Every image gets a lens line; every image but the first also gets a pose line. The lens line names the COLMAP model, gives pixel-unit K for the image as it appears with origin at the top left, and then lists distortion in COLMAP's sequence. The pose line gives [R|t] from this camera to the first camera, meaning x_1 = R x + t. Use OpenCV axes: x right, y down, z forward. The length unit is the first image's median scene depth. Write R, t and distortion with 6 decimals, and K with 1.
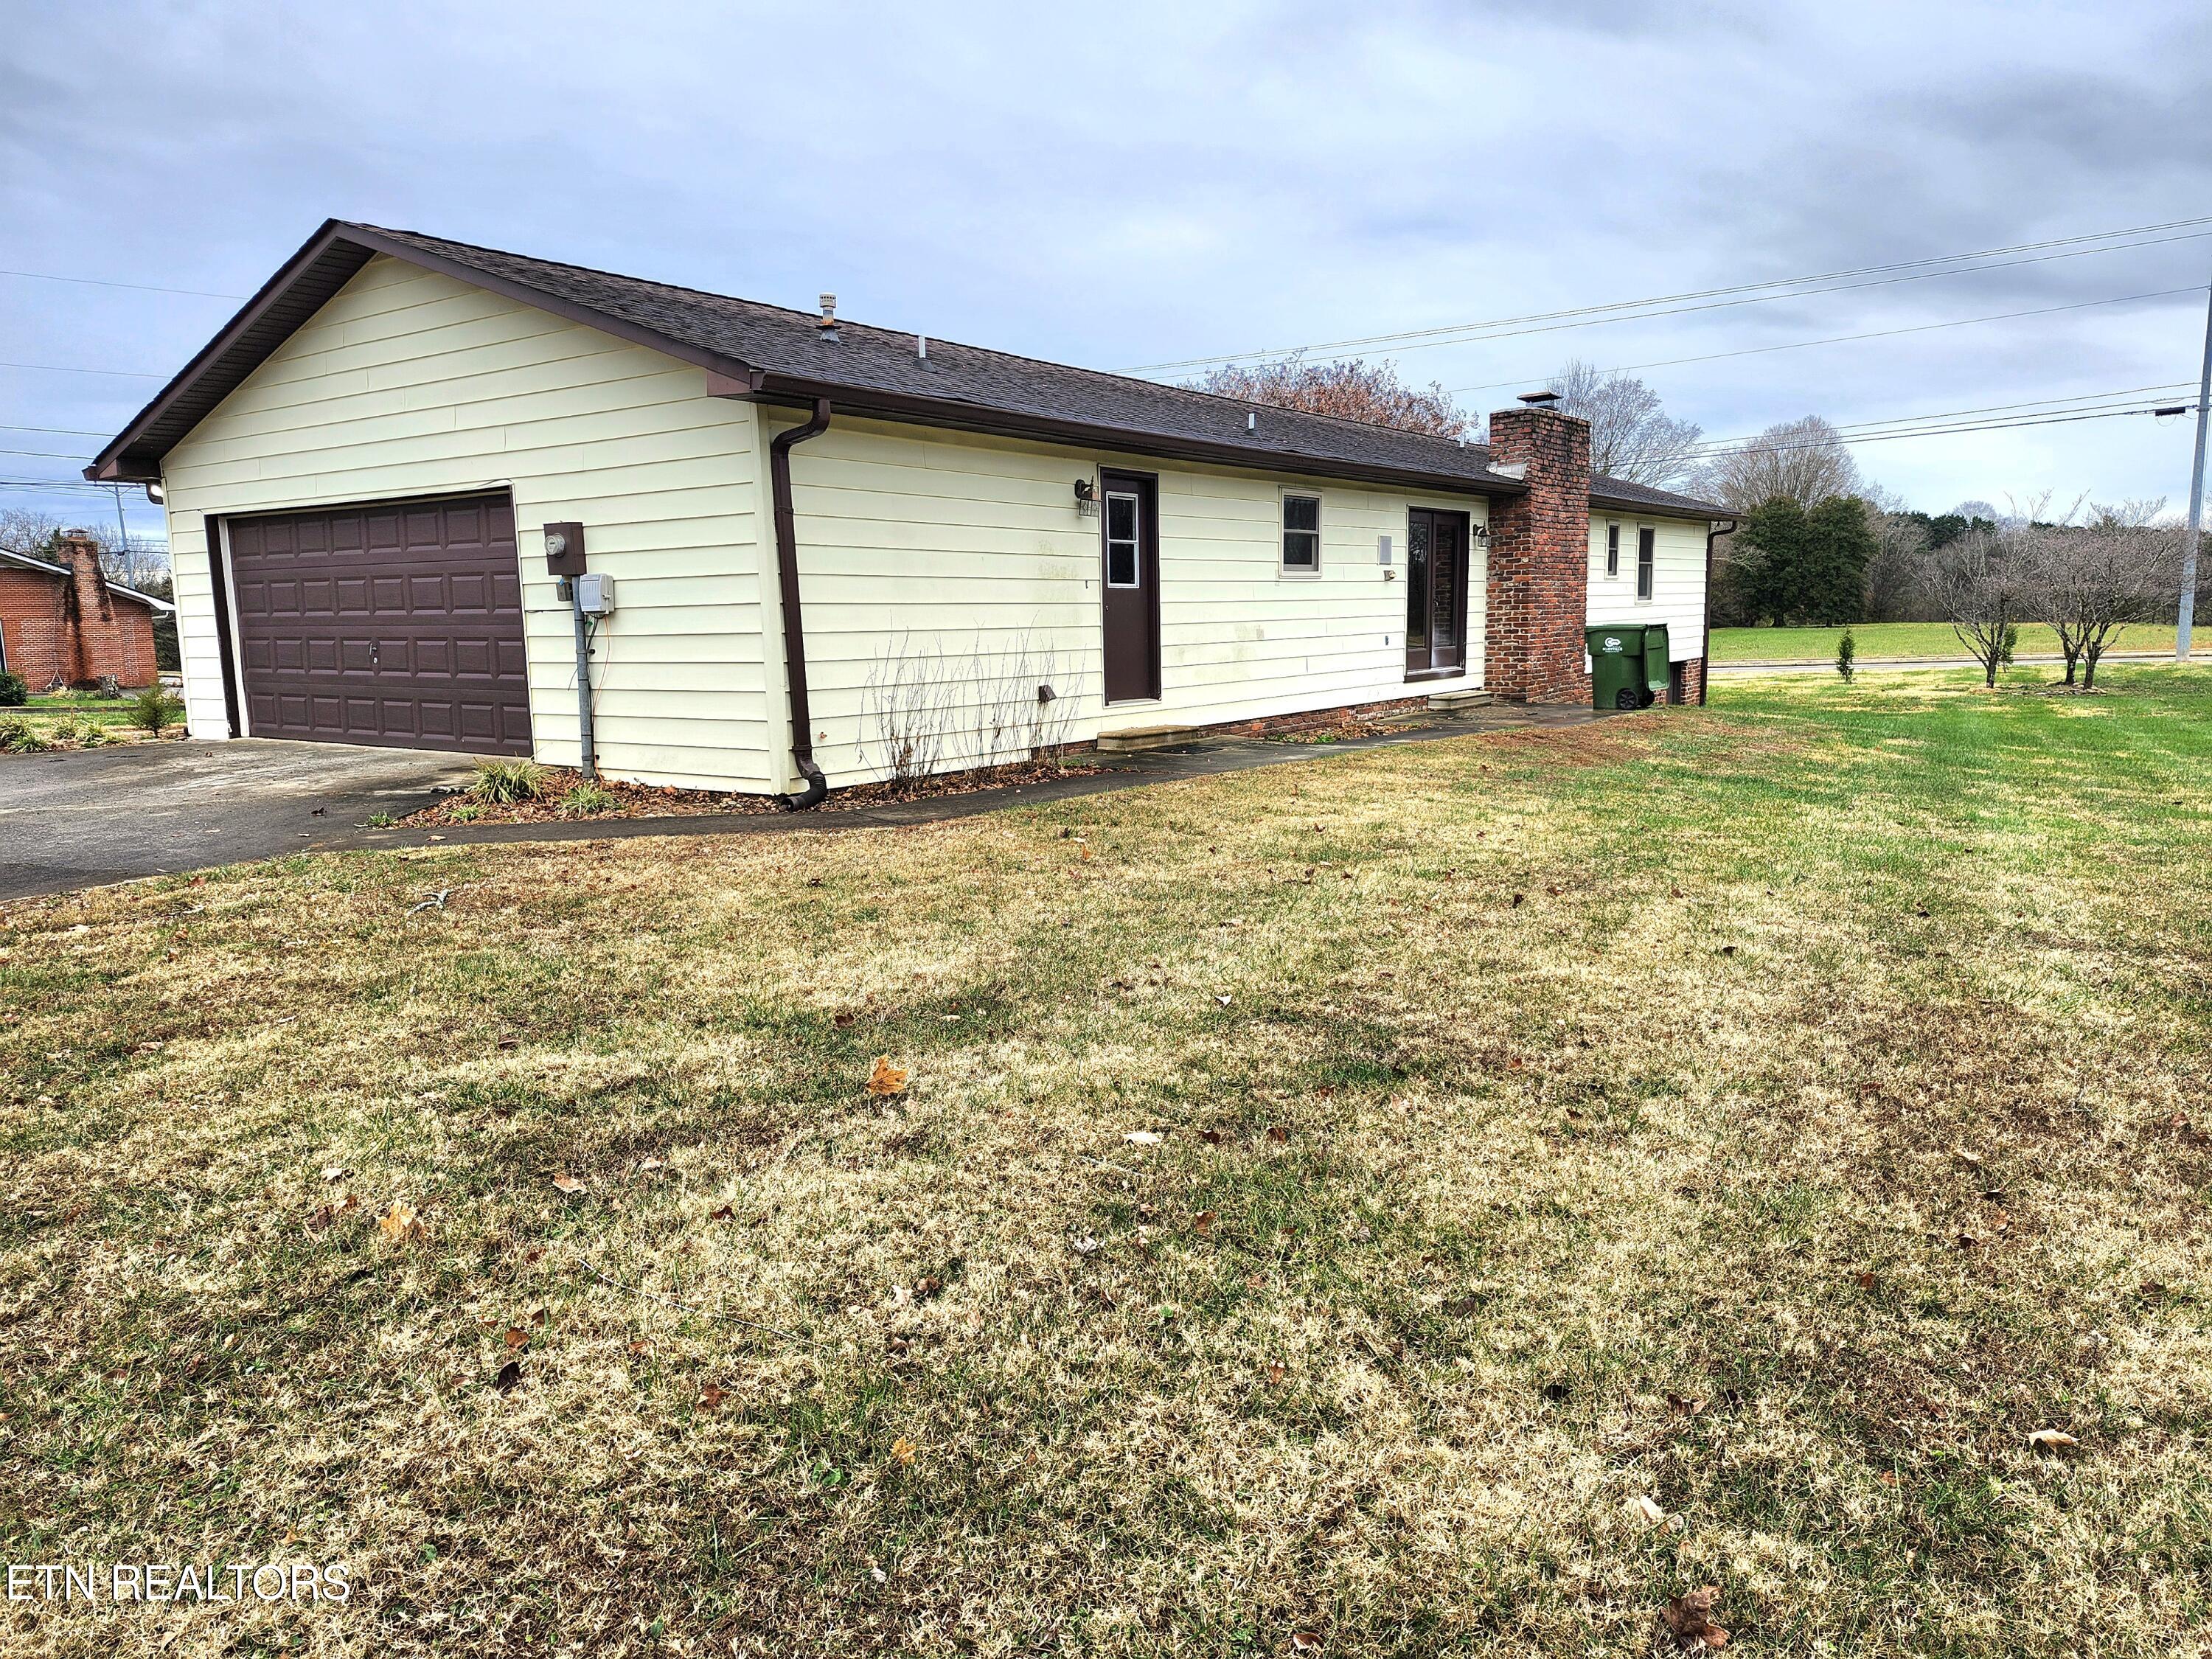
lens RADIAL K [[1493.2, 0, 1106.0], [0, 1493.2, 829.5], [0, 0, 1]] dist [0.136307, -0.206889]
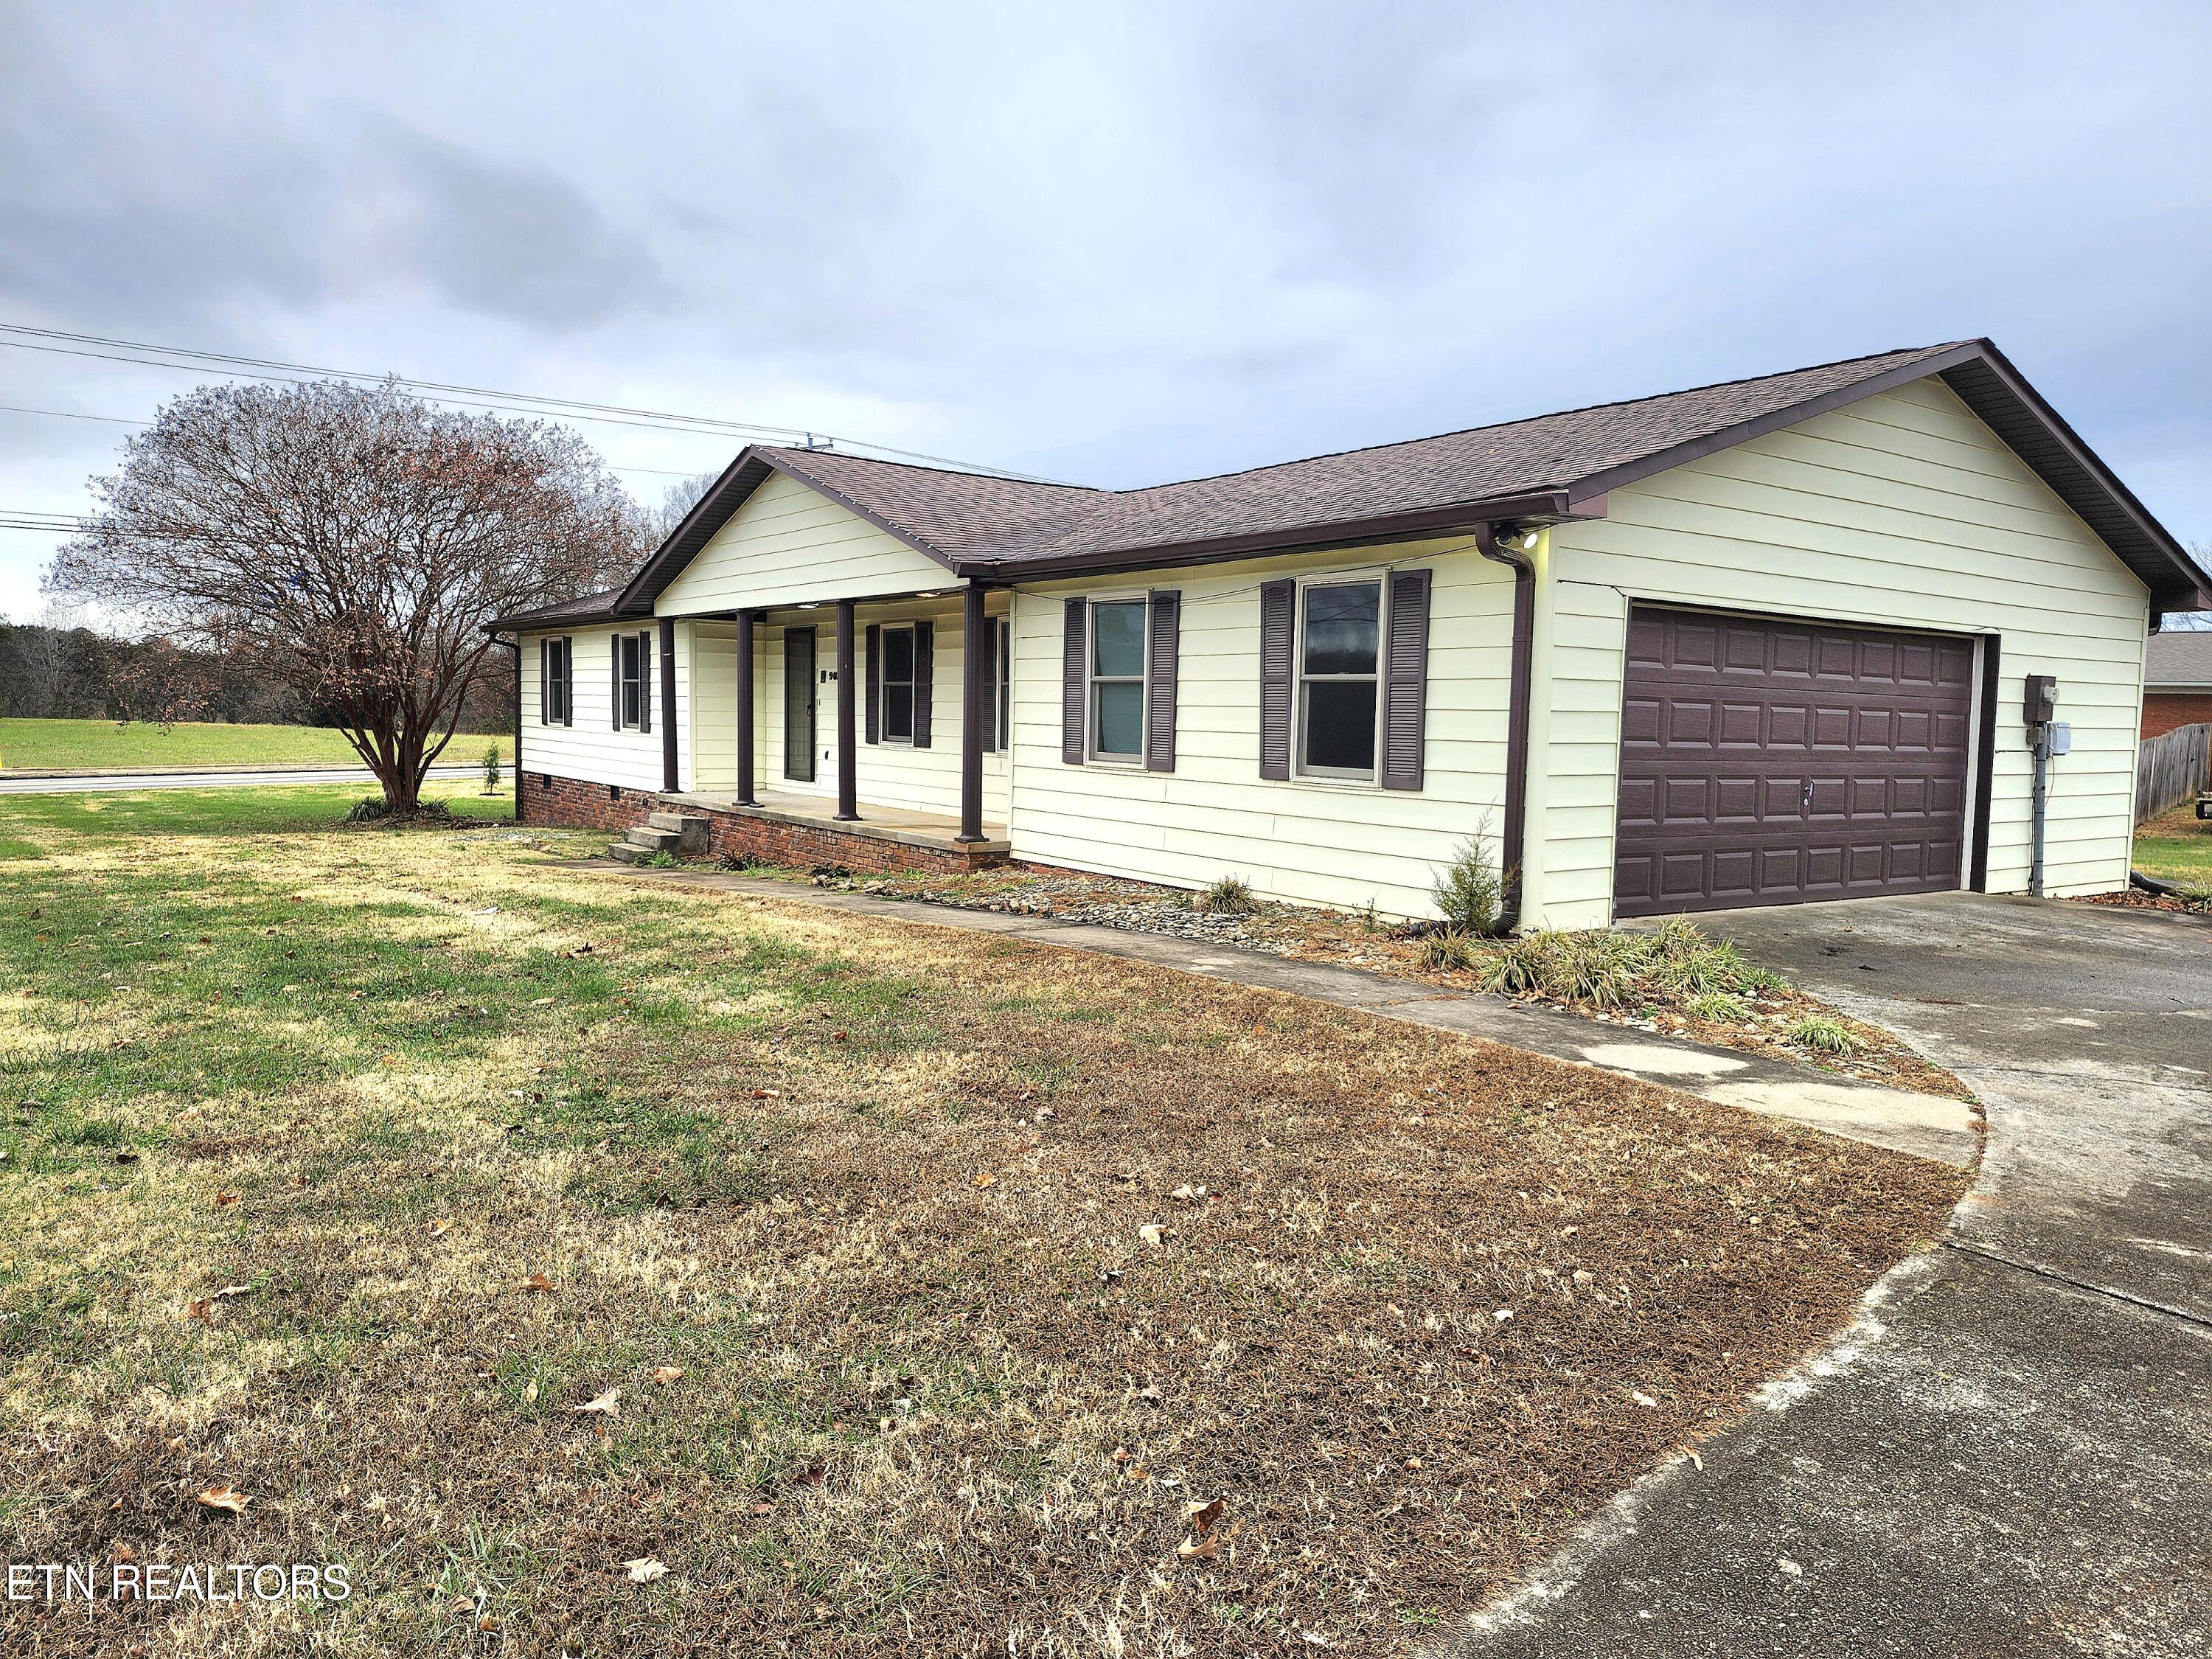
lens RADIAL K [[1493.2, 0, 1106.0], [0, 1493.2, 829.5], [0, 0, 1]] dist [0.136307, -0.206889]
pose [[0.317380, -0.035364, 0.947639, -1.613631], [0.113688, 0.993516, -0.001000, -0.160698], [-0.941459, 0.108052, 0.319343, 1.265833]]
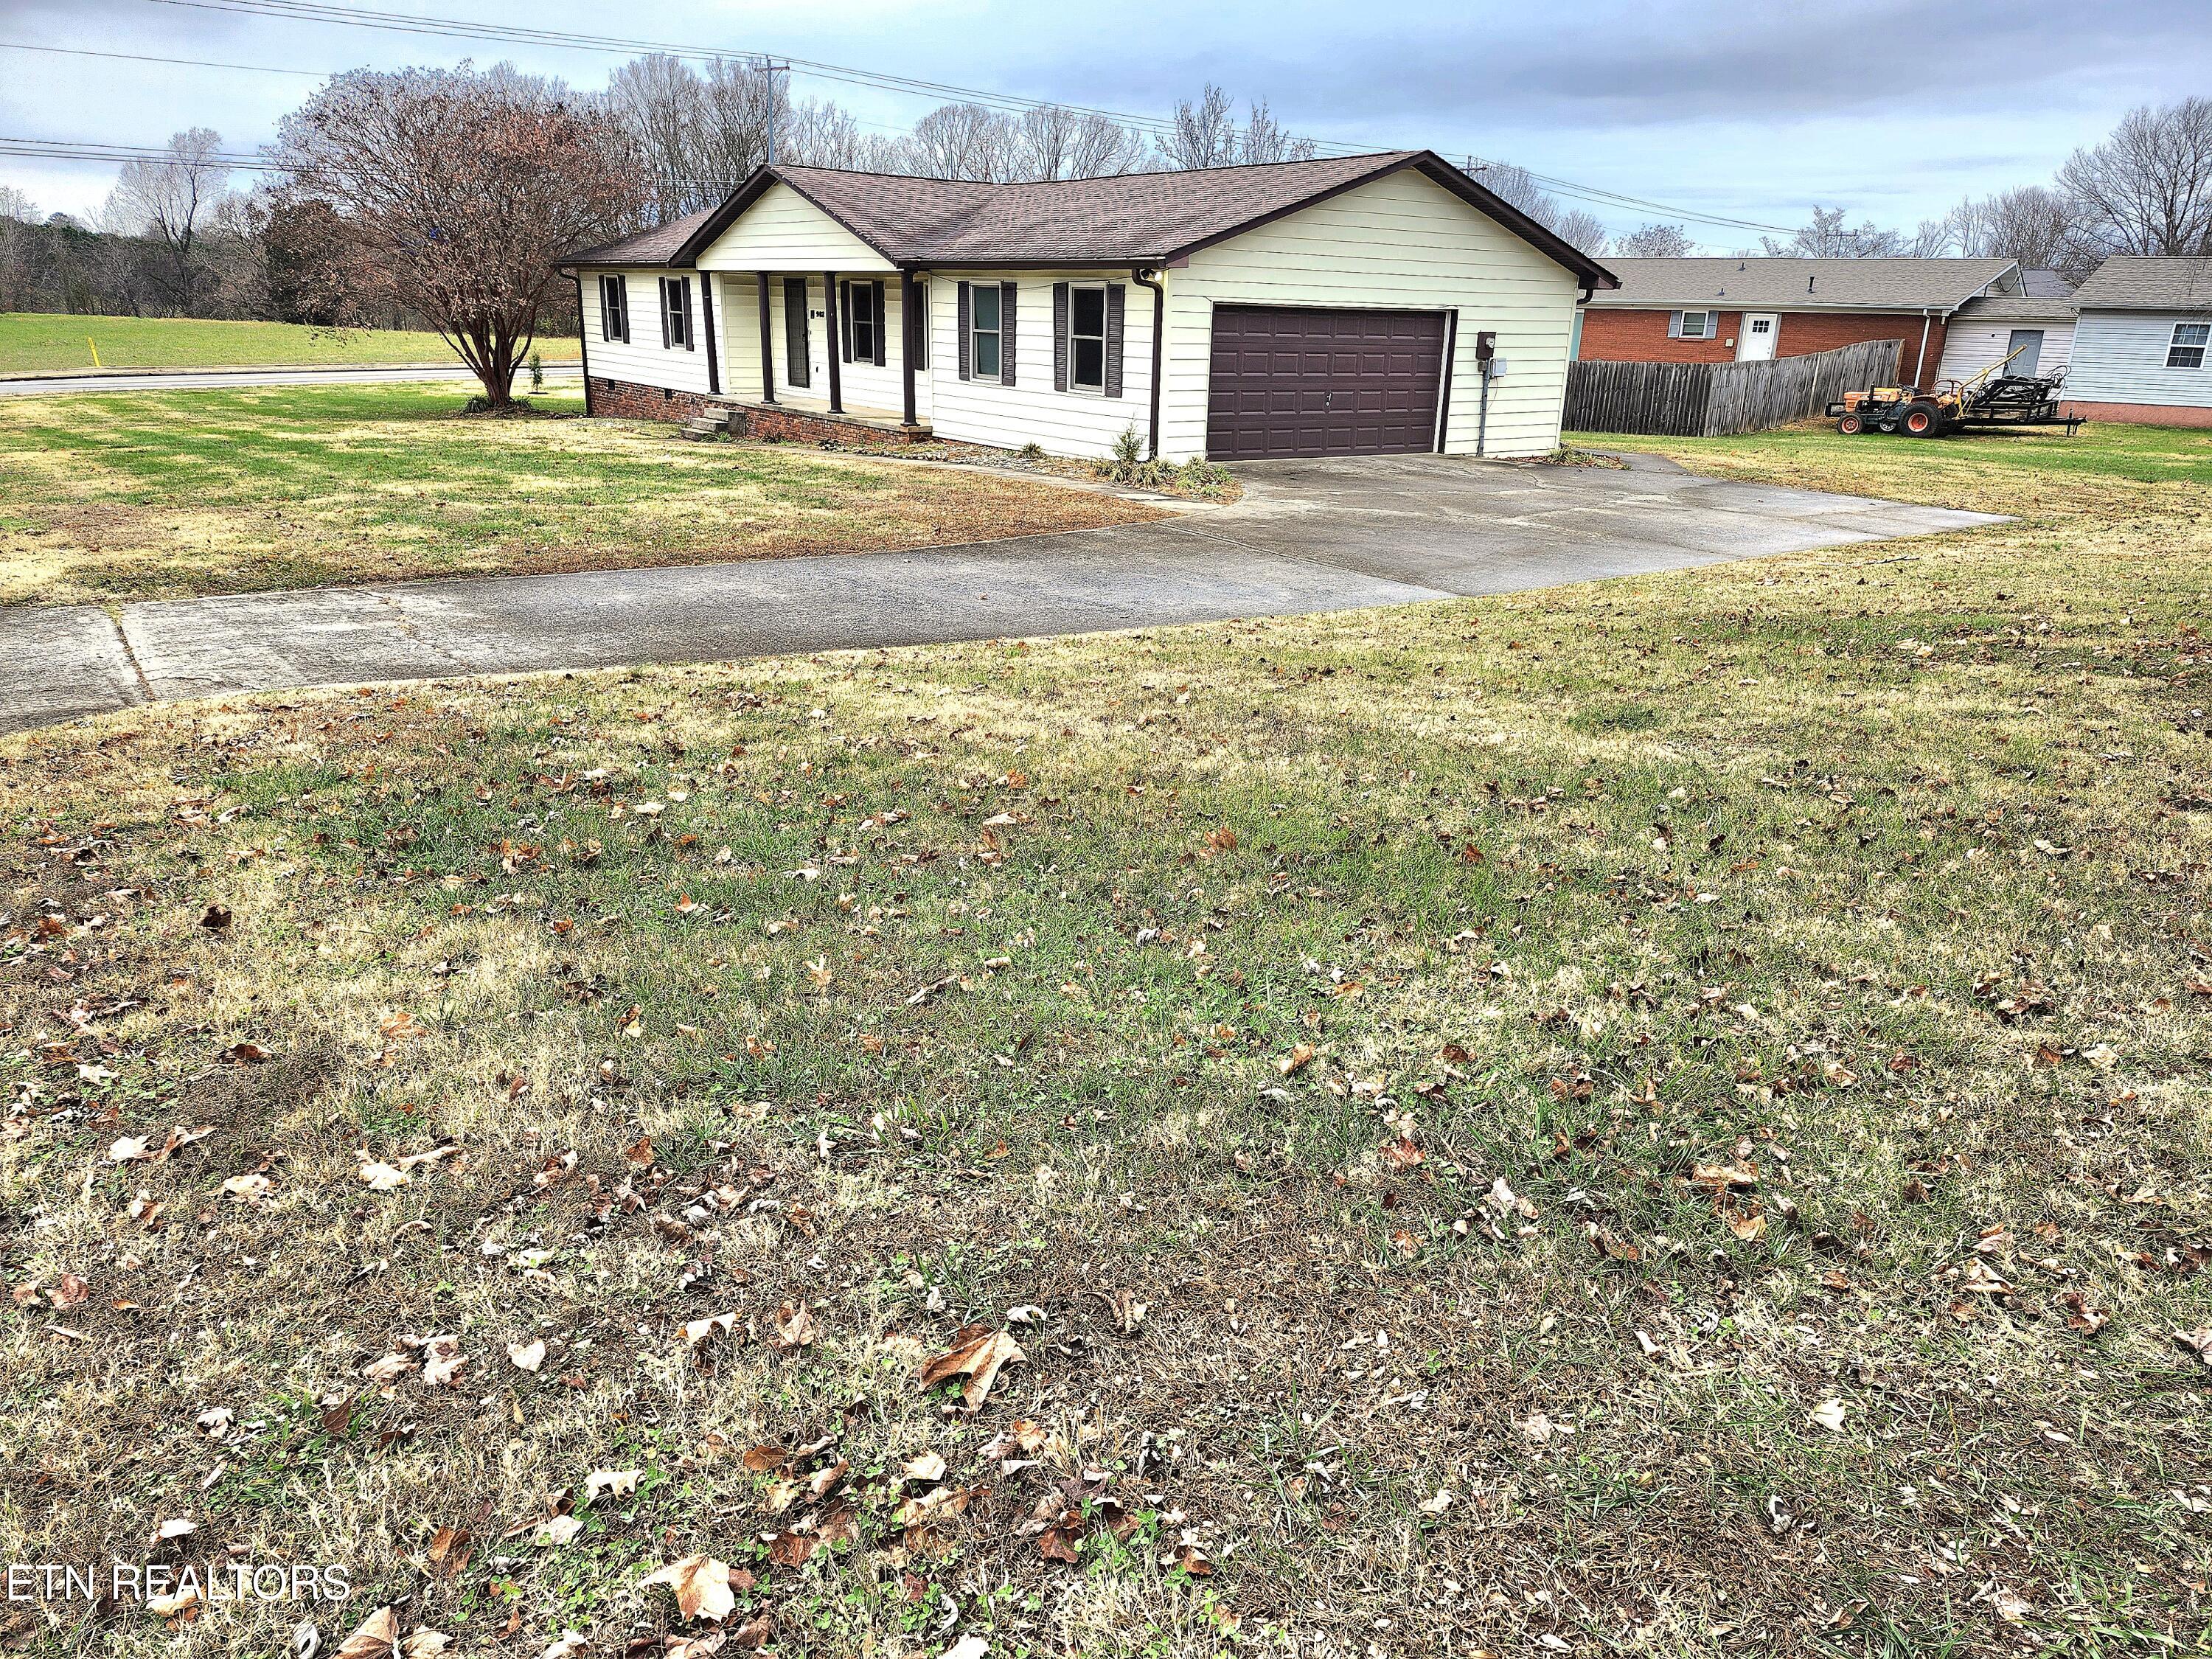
lens RADIAL K [[1493.2, 0, 1106.0], [0, 1493.2, 829.5], [0, 0, 1]] dist [0.136307, -0.206889]
pose [[0.298187, -0.272492, 0.914786, -2.549284], [0.109513, 0.961823, 0.250806, -0.119742], [-0.948204, 0.025394, 0.316644, 0.821400]]
